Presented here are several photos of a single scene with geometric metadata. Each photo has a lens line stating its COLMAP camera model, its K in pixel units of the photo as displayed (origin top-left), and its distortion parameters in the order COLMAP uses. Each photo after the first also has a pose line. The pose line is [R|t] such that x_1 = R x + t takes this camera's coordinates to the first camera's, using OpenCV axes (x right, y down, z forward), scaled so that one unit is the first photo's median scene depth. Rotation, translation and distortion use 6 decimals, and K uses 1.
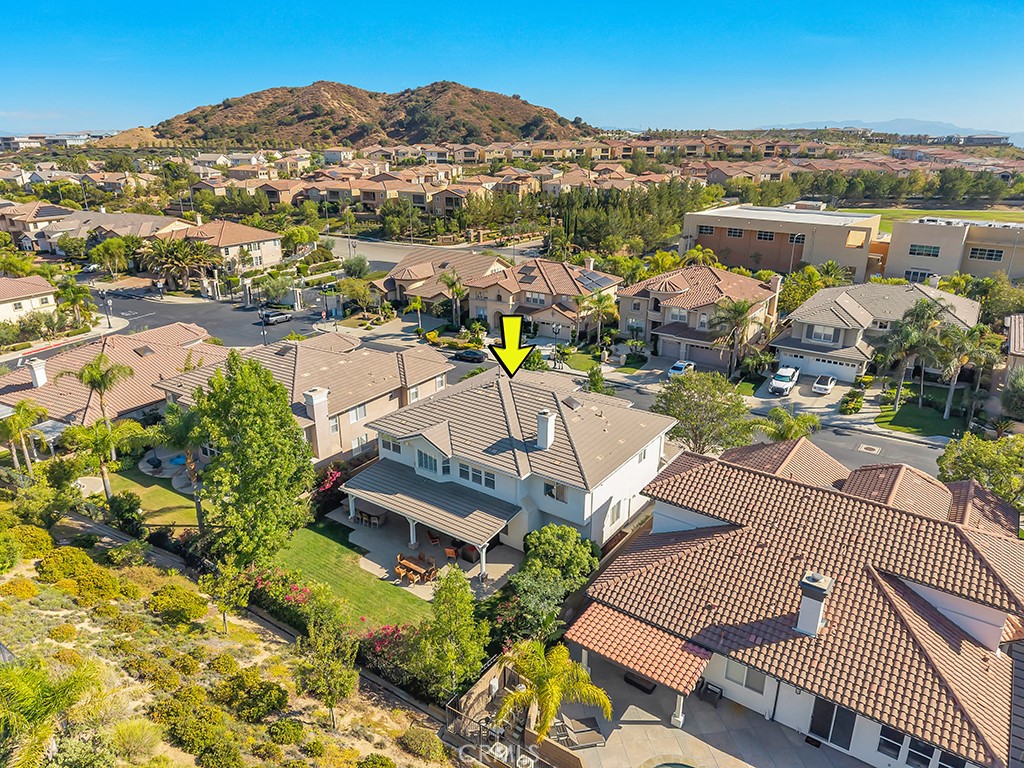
lens RADIAL K [[672.6, 0, 507.8], [0, 672.6, 387.6], [0, 0, 1]] dist [0.033057, -0.032639]
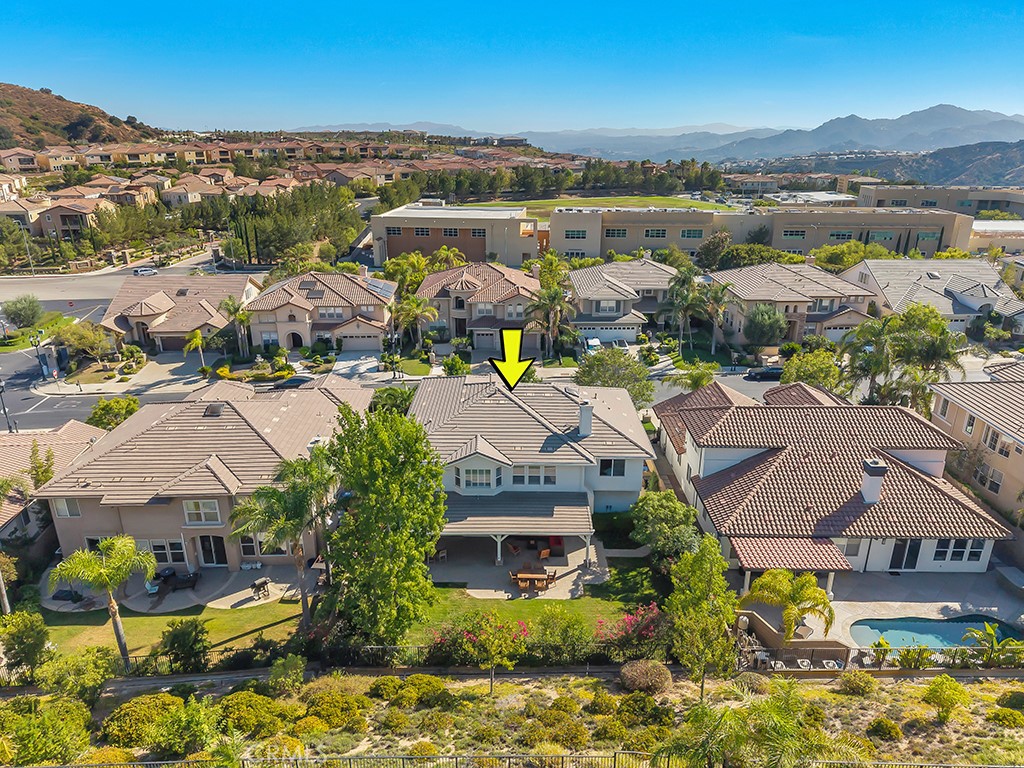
lens RADIAL K [[672.6, 0, 507.8], [0, 672.6, 387.6], [0, 0, 1]] dist [0.033057, -0.032639]
pose [[0.820341, -0.201227, 0.535302, -0.263970], [0.201845, 0.977687, 0.058200, -0.031806], [-0.535069, 0.060304, 0.842653, 0.059475]]
